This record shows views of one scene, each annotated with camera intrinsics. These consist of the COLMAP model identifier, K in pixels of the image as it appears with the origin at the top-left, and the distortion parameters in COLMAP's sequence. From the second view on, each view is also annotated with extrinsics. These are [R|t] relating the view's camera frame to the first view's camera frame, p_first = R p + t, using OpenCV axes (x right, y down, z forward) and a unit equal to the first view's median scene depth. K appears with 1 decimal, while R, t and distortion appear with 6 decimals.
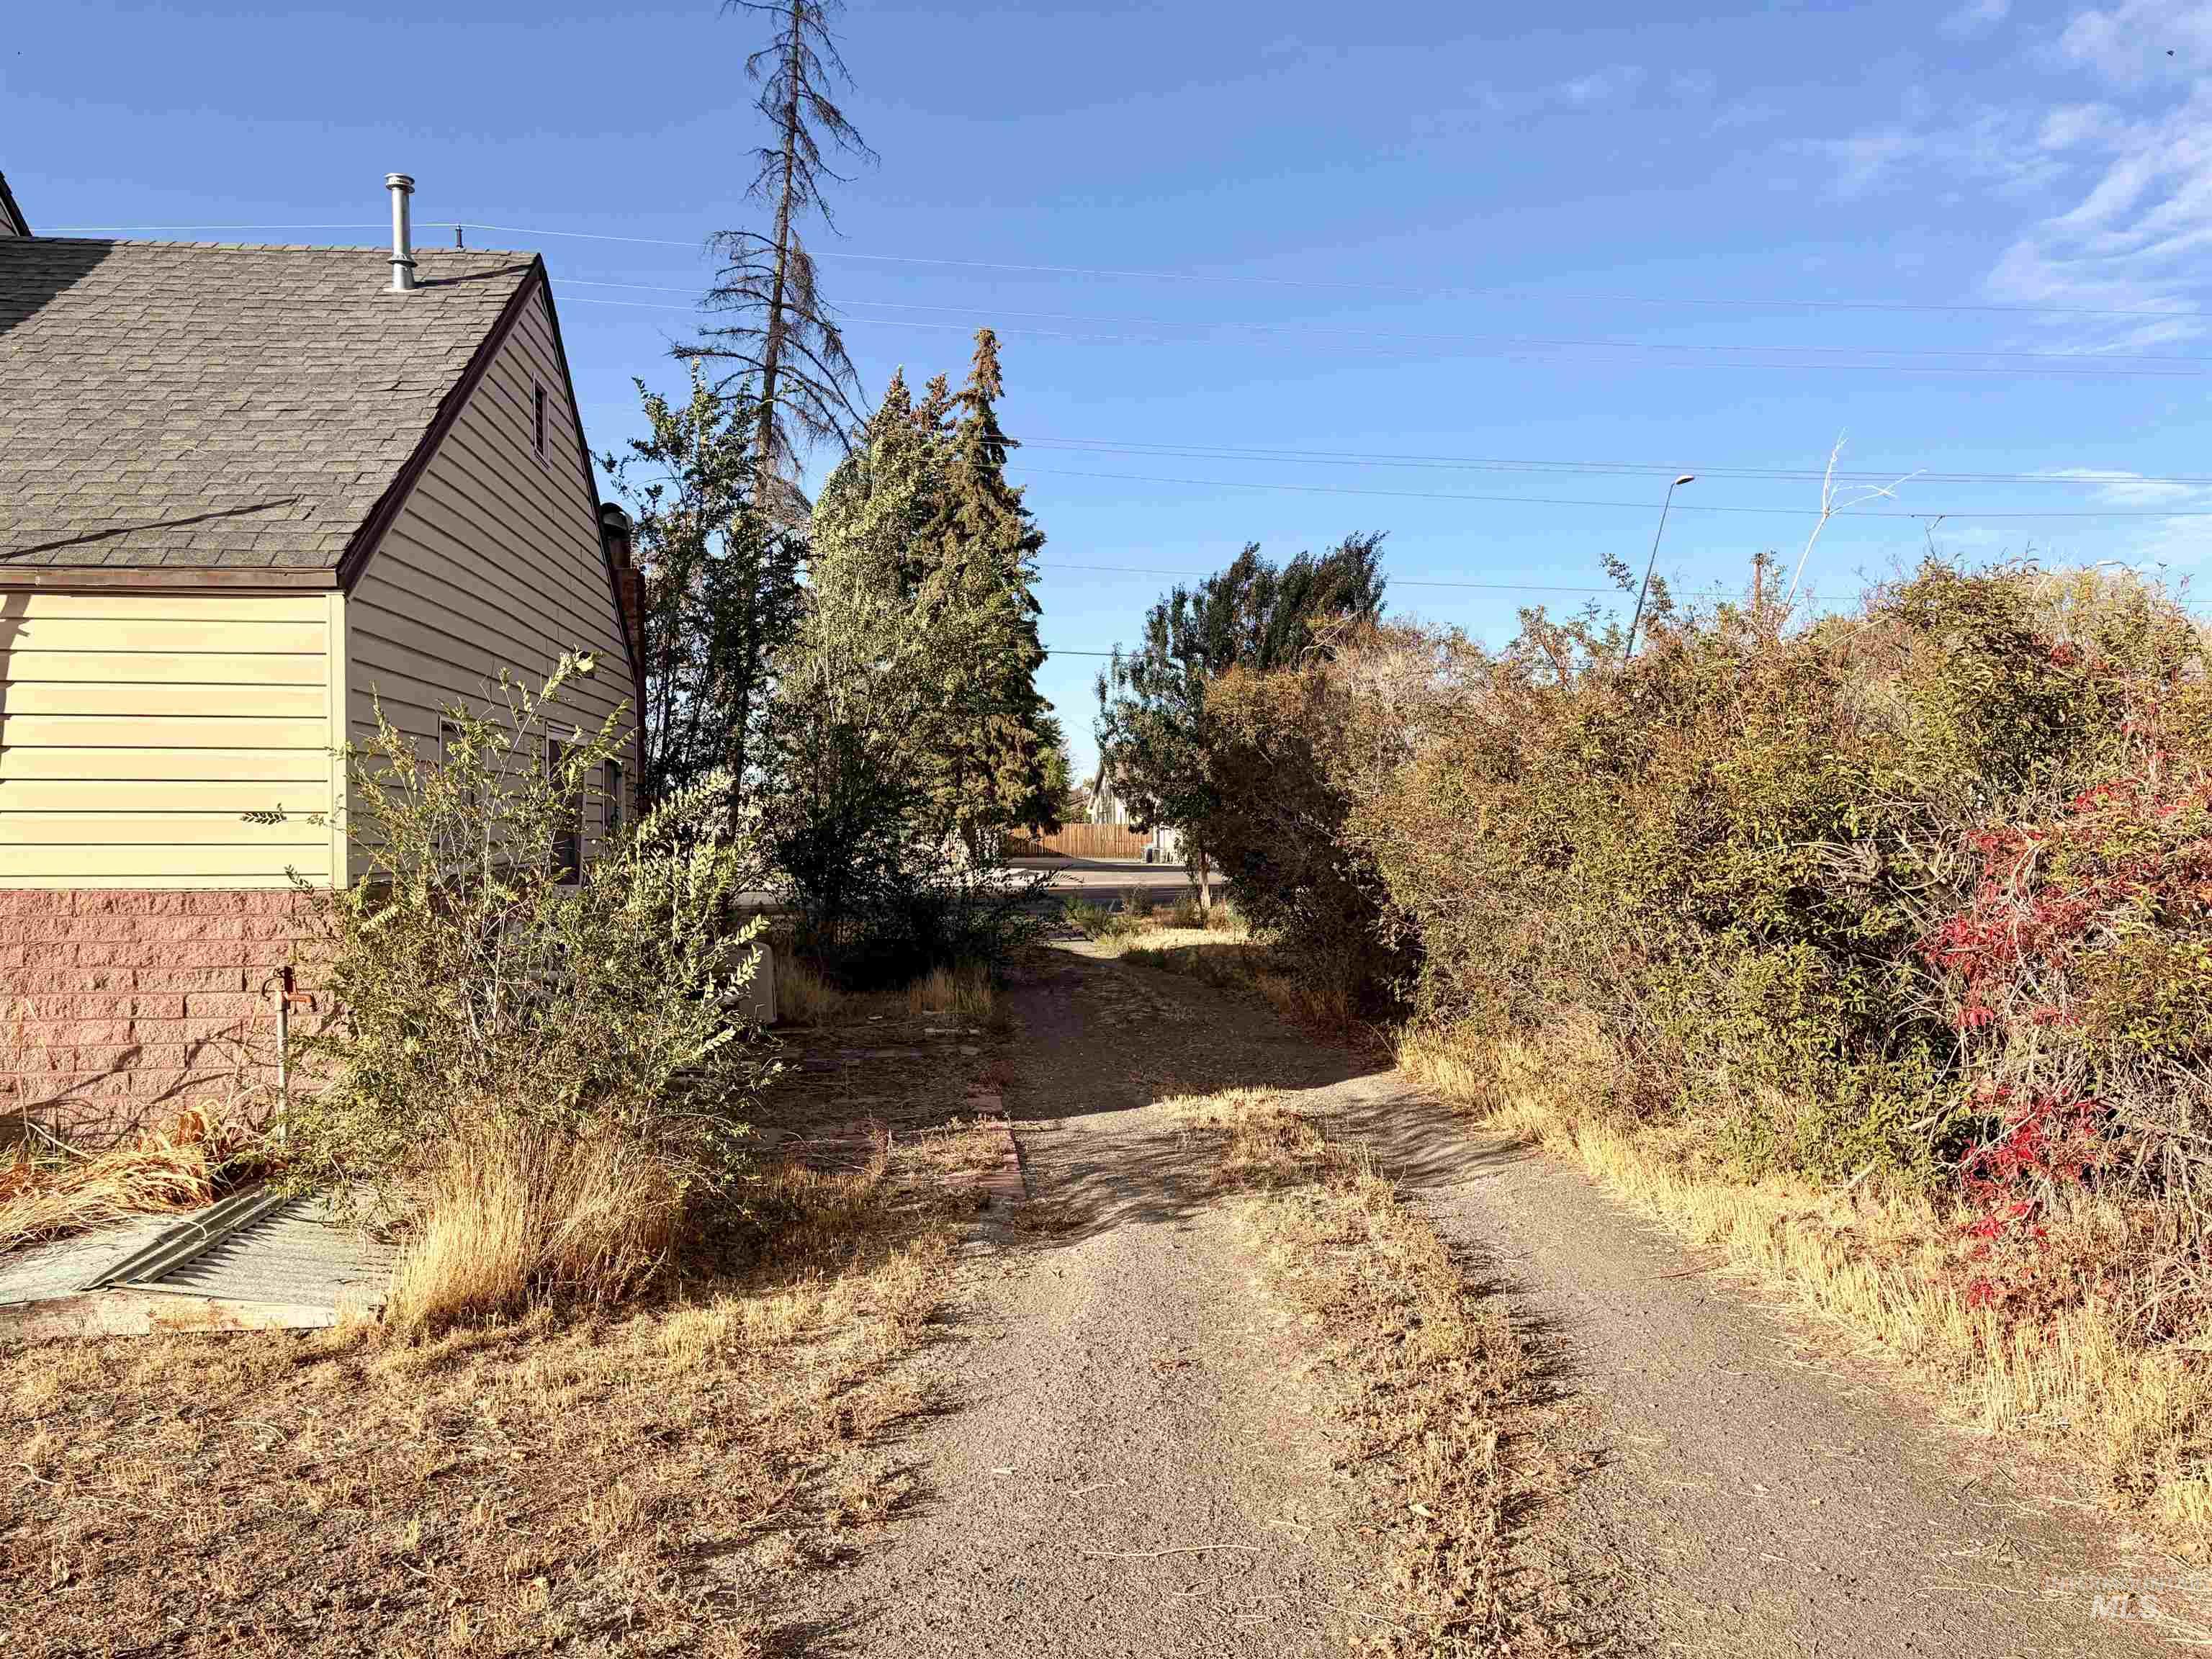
lens RADIAL K [[1651.8, 0, 1106.0], [0, 1651.8, 829.5], [0, 0, 1]] dist [0.105663, -0.130563]
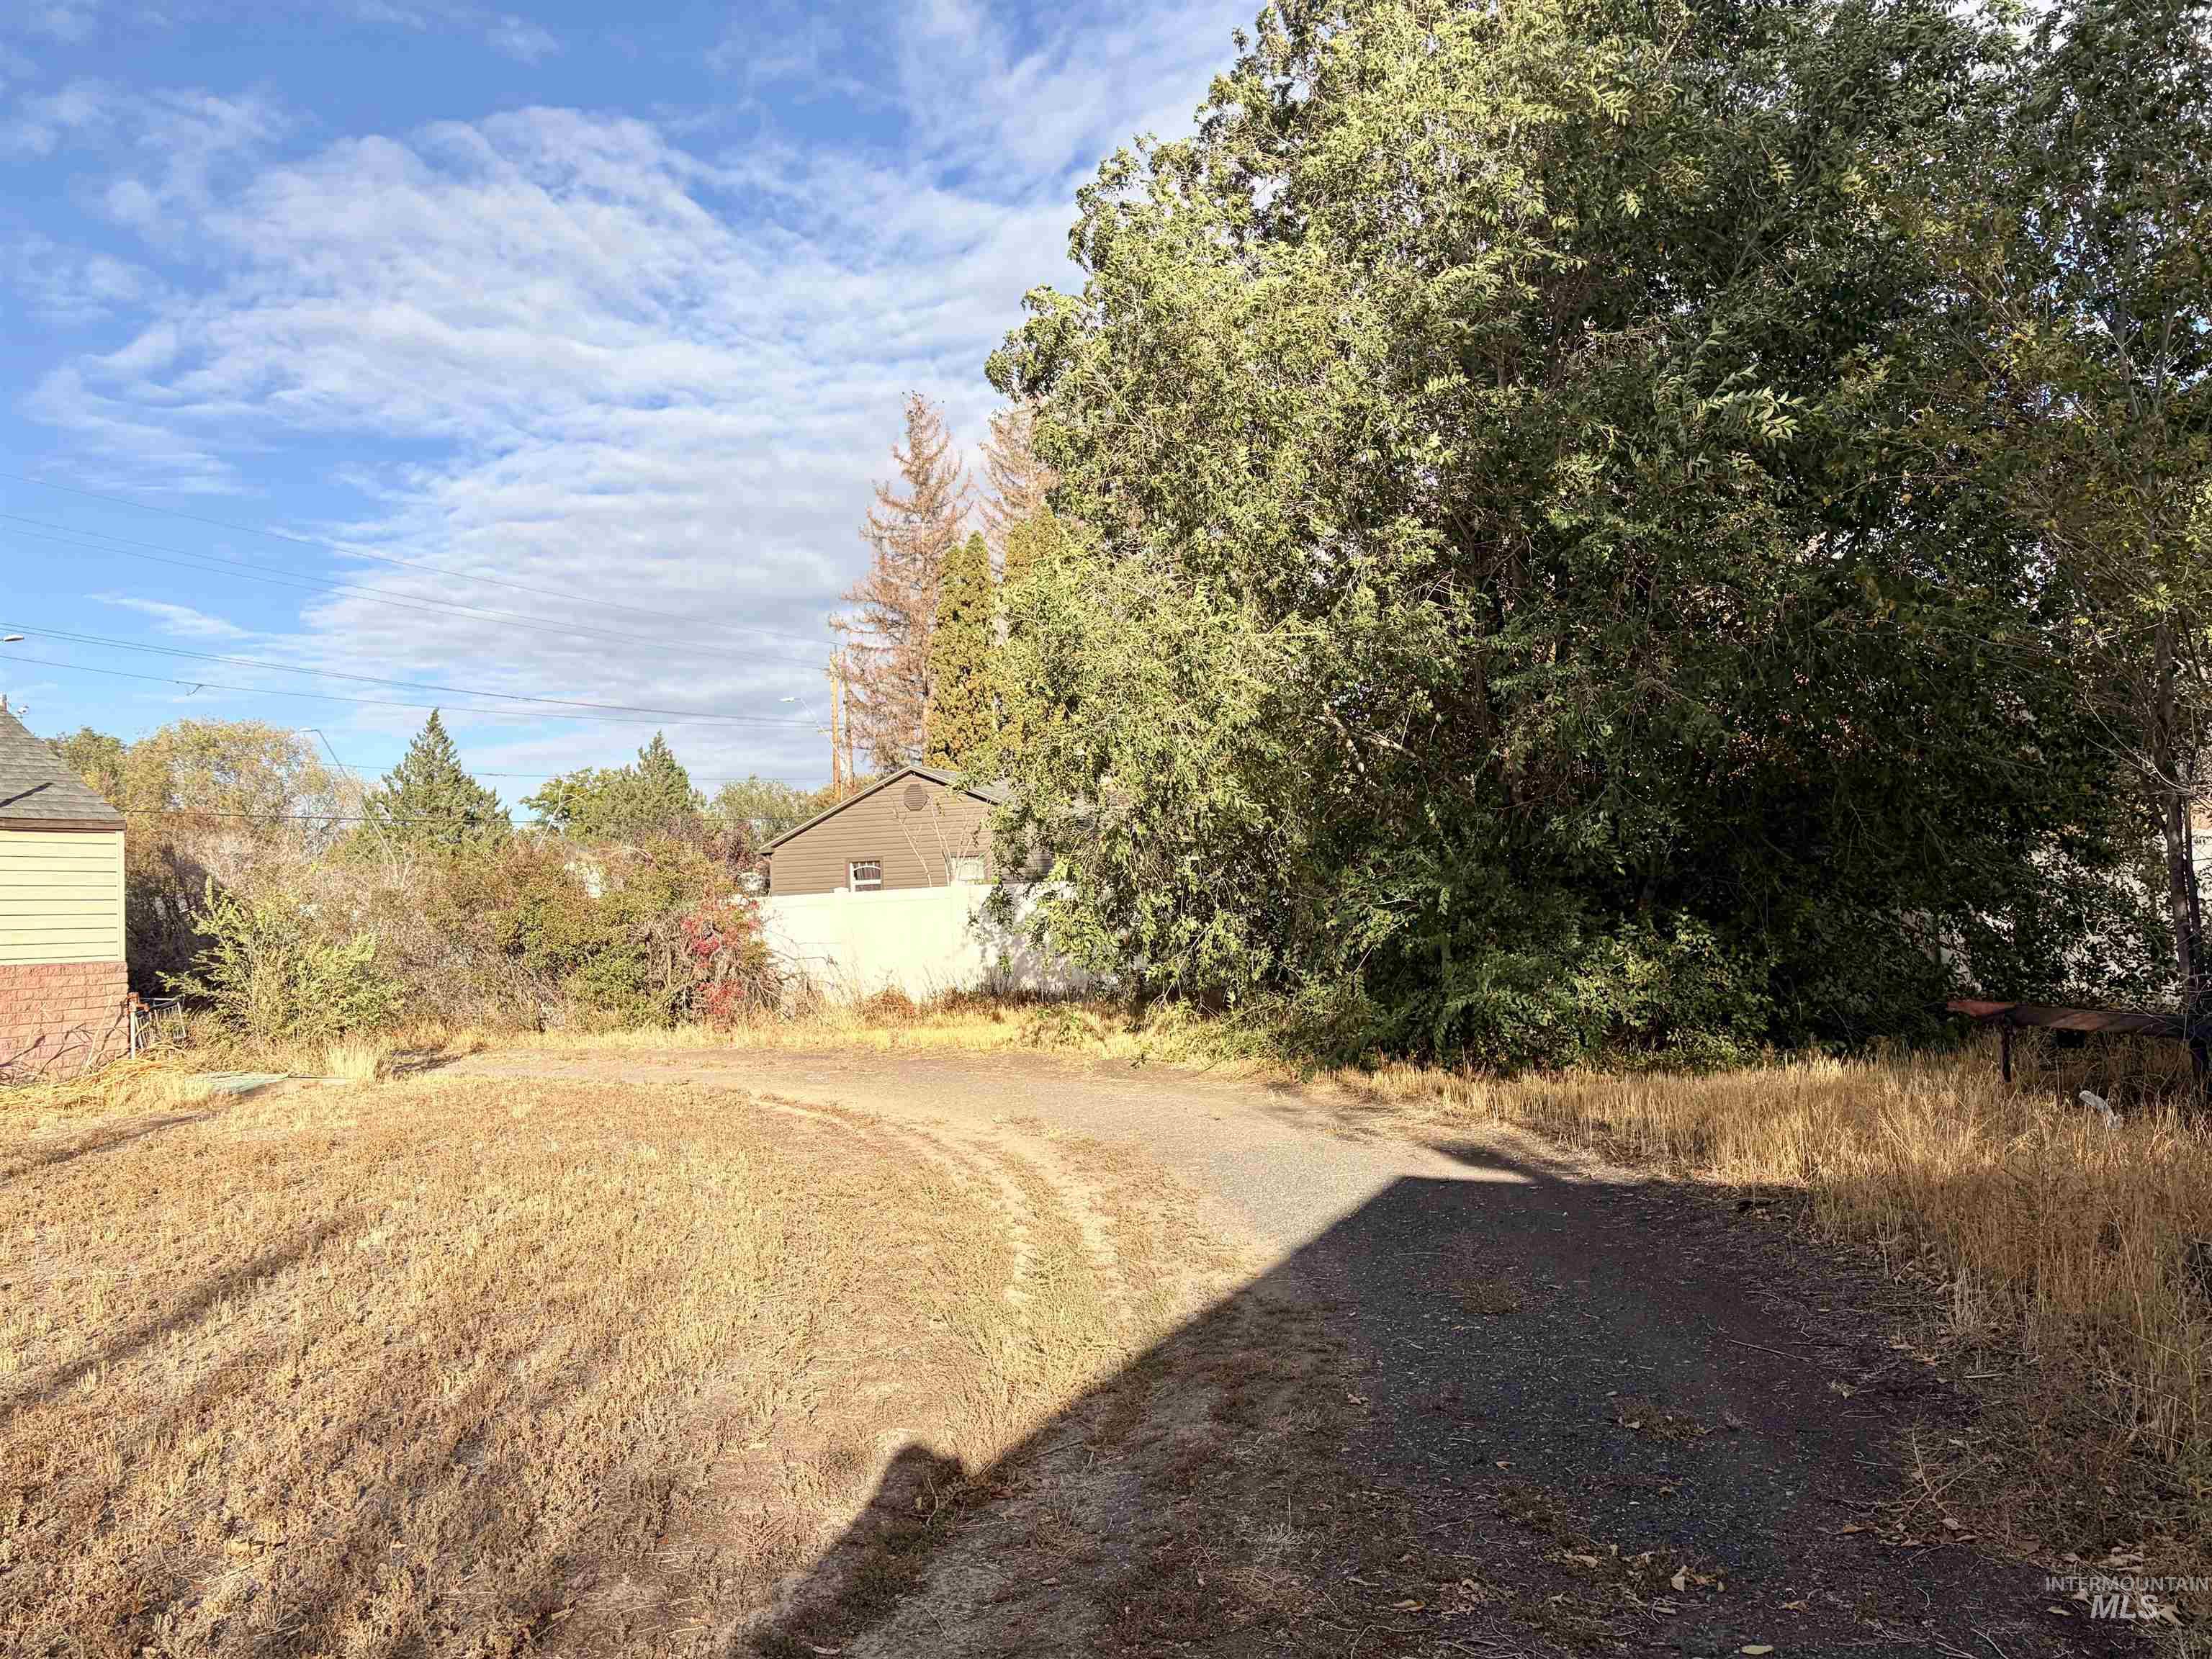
lens RADIAL K [[1656.3, 0, 1113.5], [0, 1656.3, 829.9], [0, 0, 1]] dist [0.029338, -0.055256]
pose [[0.456454, 0.019508, 0.889533, -0.085156], [0.028236, 0.998938, -0.036396, -0.000985], [-0.889299, 0.041730, 0.455419, -0.056739]]
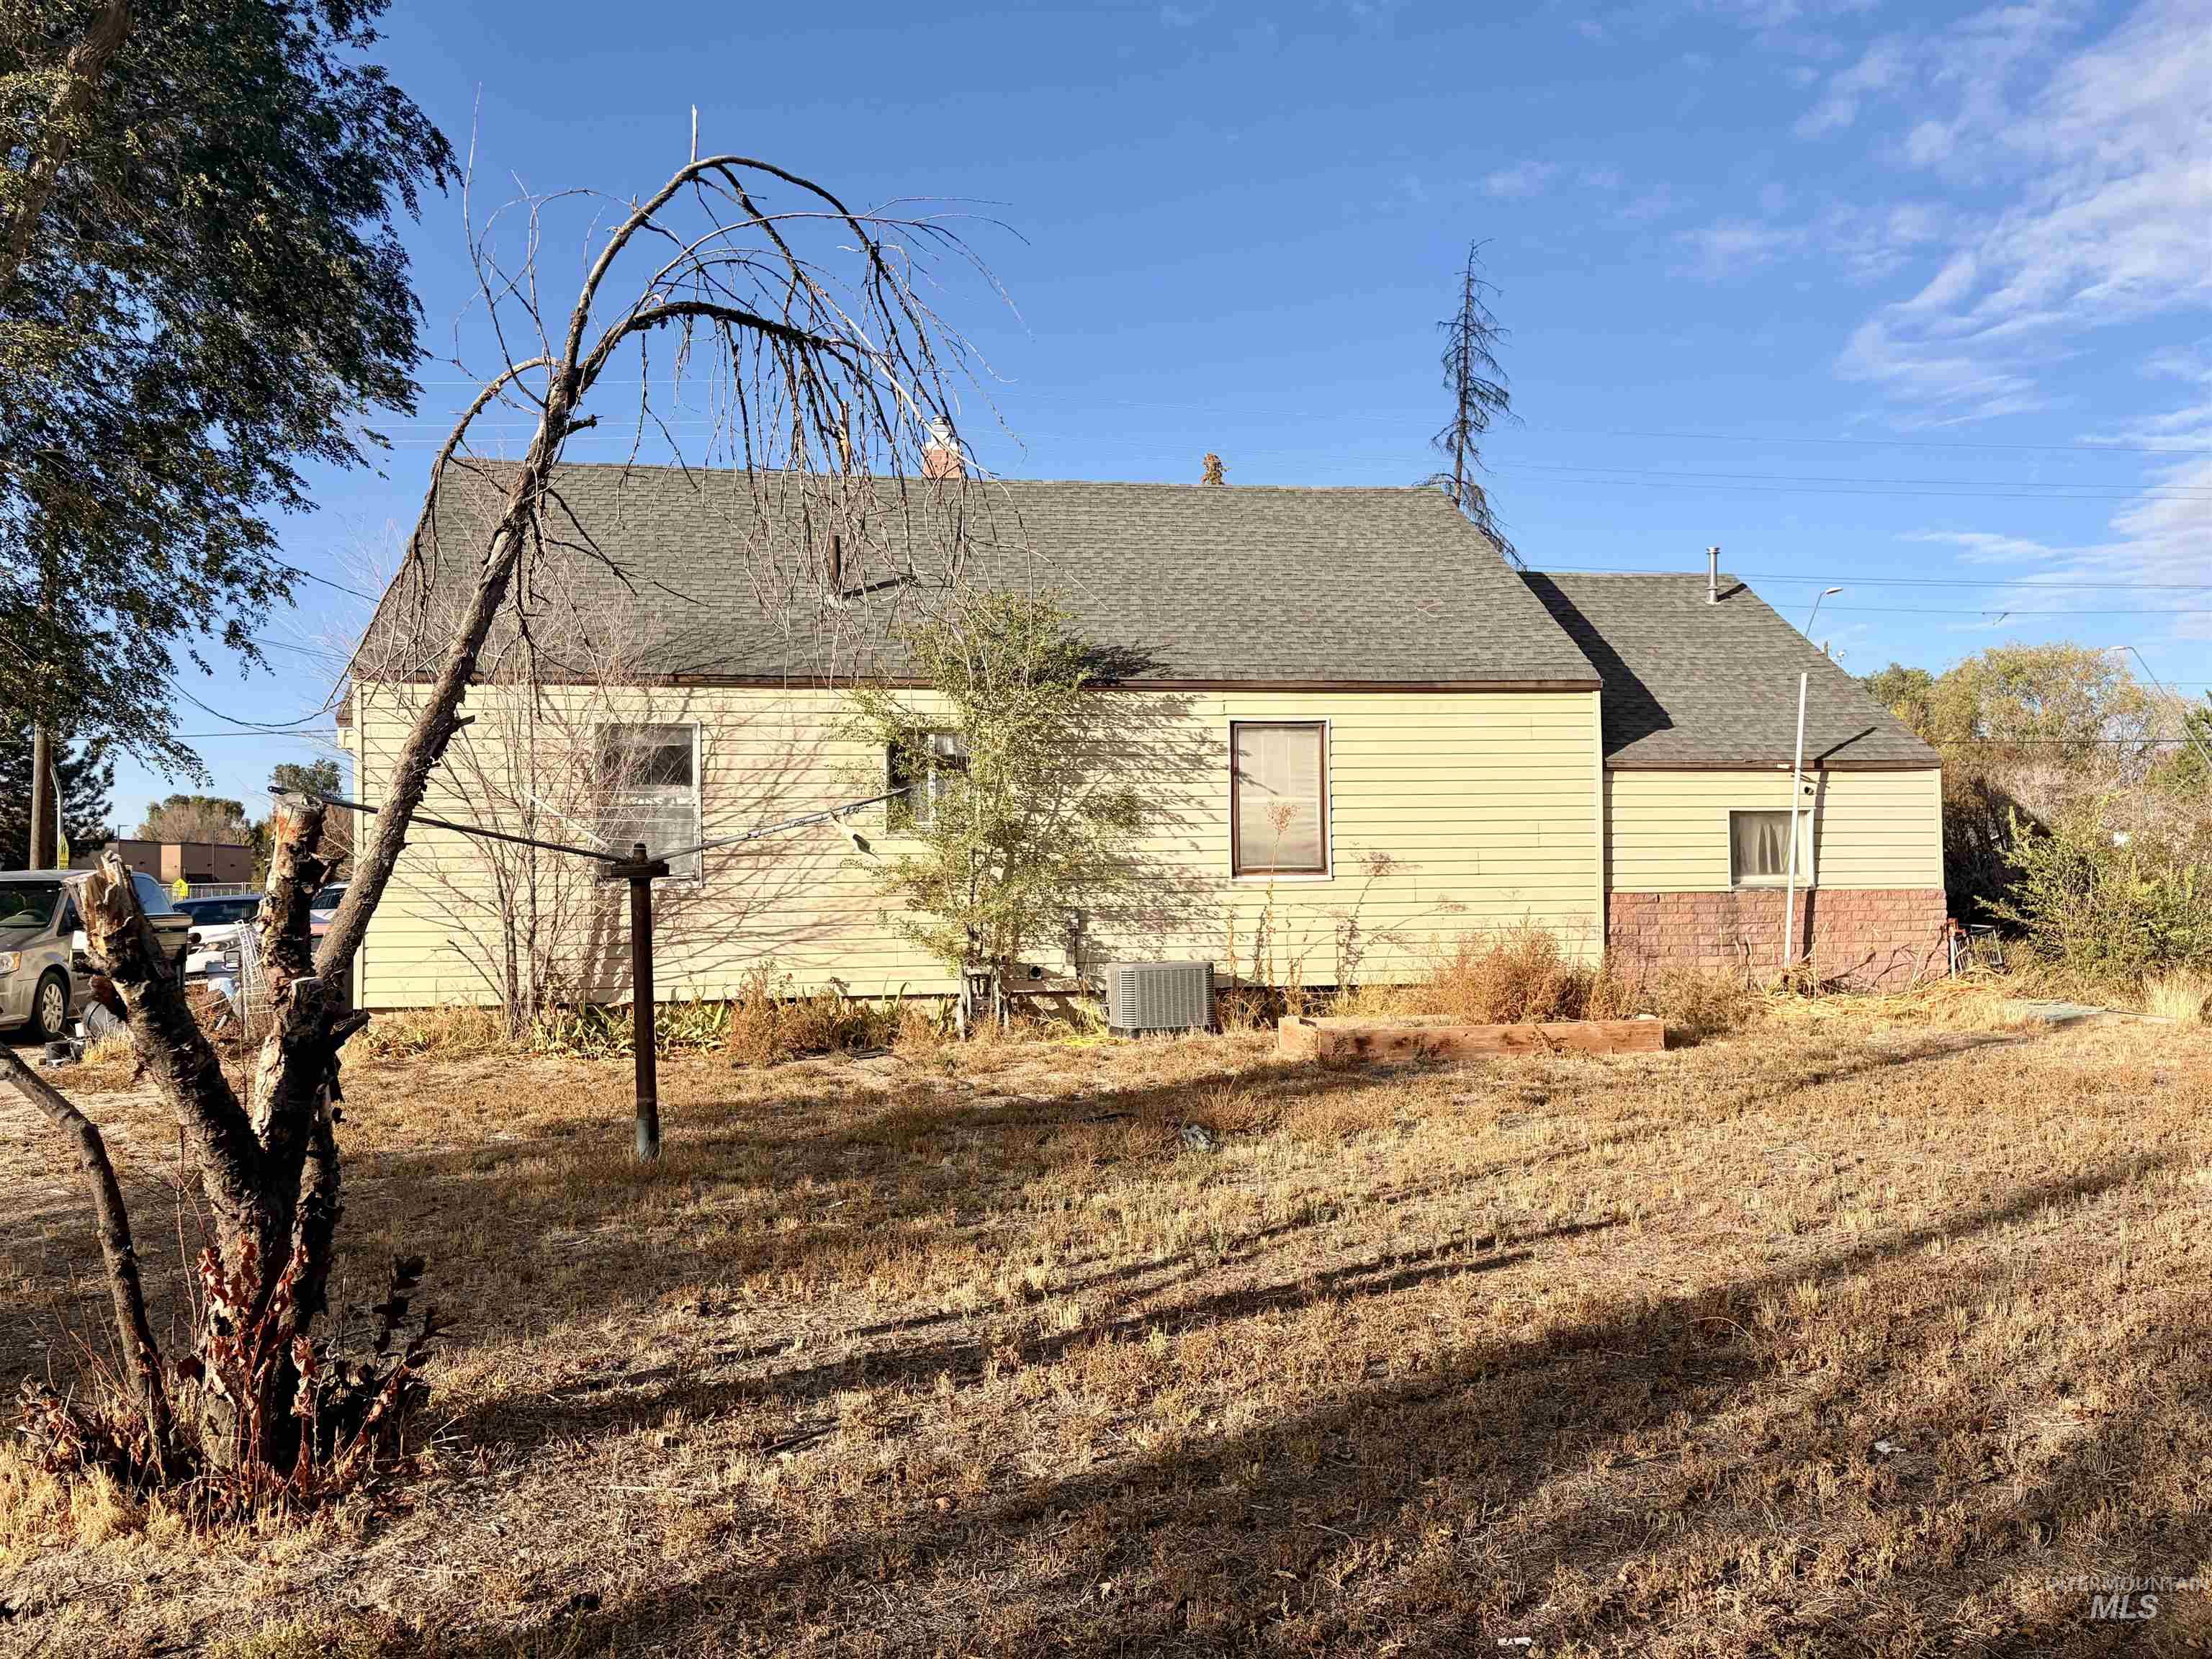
lens RADIAL K [[1651.8, 0, 1106.0], [0, 1651.8, 829.5], [0, 0, 1]] dist [0.105663, -0.130563]
pose [[0.994564, -0.013234, 0.103287, -0.089022], [0.014942, 0.999764, -0.015778, -0.001403], [-0.103053, 0.017235, 0.994526, -0.061711]]
